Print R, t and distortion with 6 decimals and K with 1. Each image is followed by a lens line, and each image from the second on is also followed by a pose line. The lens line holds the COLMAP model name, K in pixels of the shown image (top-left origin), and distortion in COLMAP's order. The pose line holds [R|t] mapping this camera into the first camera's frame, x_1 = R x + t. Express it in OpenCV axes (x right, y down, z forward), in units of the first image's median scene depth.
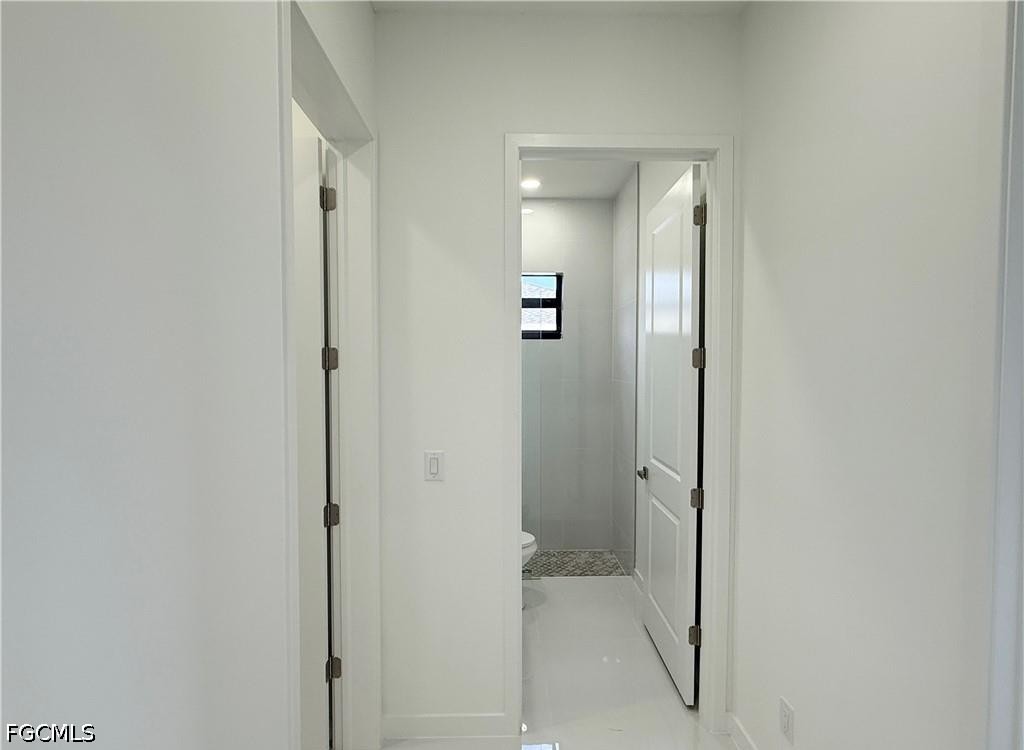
lens RADIAL K [[546.0, 0, 514.4], [0, 546.0, 382.6], [0, 0, 1]] dist [0.014634, -0.001905]
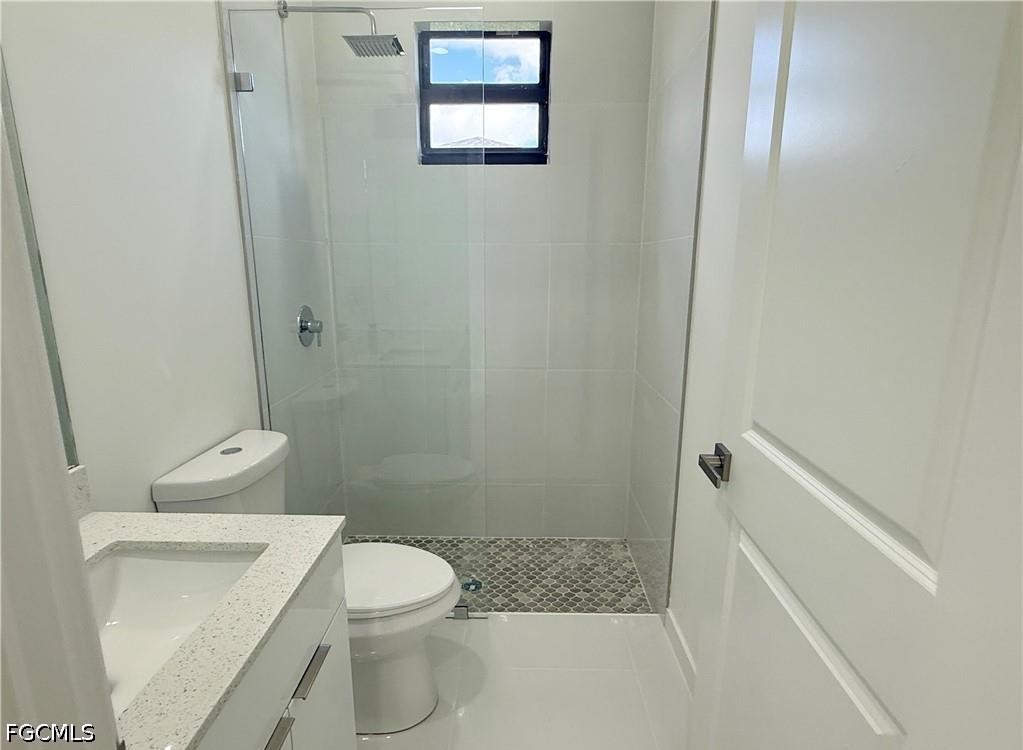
lens RADIAL K [[545.5, 0, 518.4], [0, 545.5, 387.2], [0, 0, 1]] dist [0.014634, -0.001905]
pose [[0.999109, 0.013675, -0.039922, 0.084651], [-0.006227, 0.983457, 0.181034, 0.036933], [0.041738, -0.180624, 0.982666, 0.452814]]
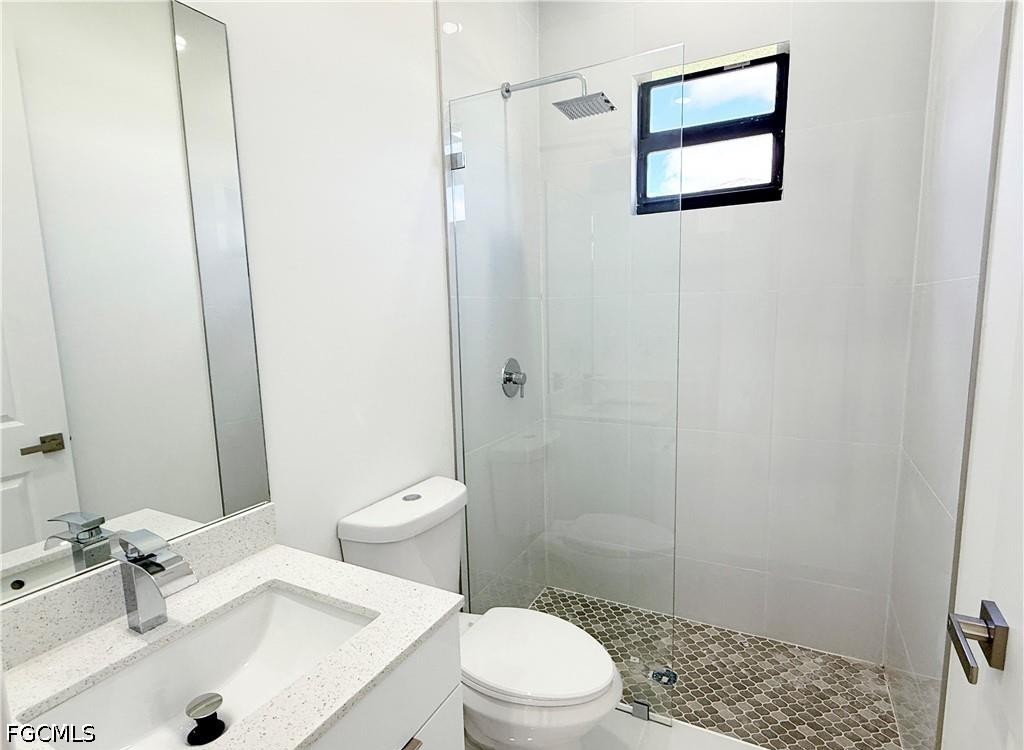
lens RADIAL K [[546.0, 0, 508.2], [0, 546.0, 385.6], [0, 0, 1]] dist [0.014634, -0.001905]
pose [[0.880230, 0.047014, -0.472213, 0.112212], [-0.000204, 0.995118, 0.098694, 0.030323], [0.474547, -0.086776, 0.875942, 0.487690]]
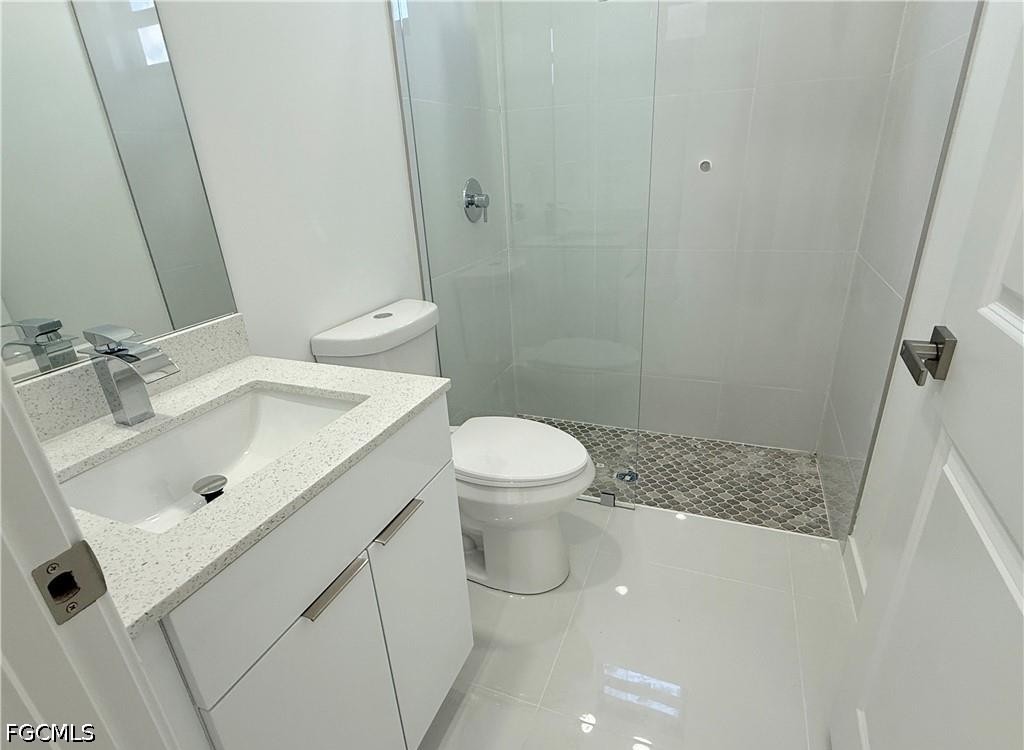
lens RADIAL K [[546.0, 0, 512.1], [0, 546.0, 383.2], [0, 0, 1]] dist [0.014634, -0.001905]
pose [[0.918186, 0.111865, -0.380028, 0.107184], [0.032238, 0.935021, 0.353124, 0.054173], [0.394836, -0.336485, 0.854917, 0.482230]]
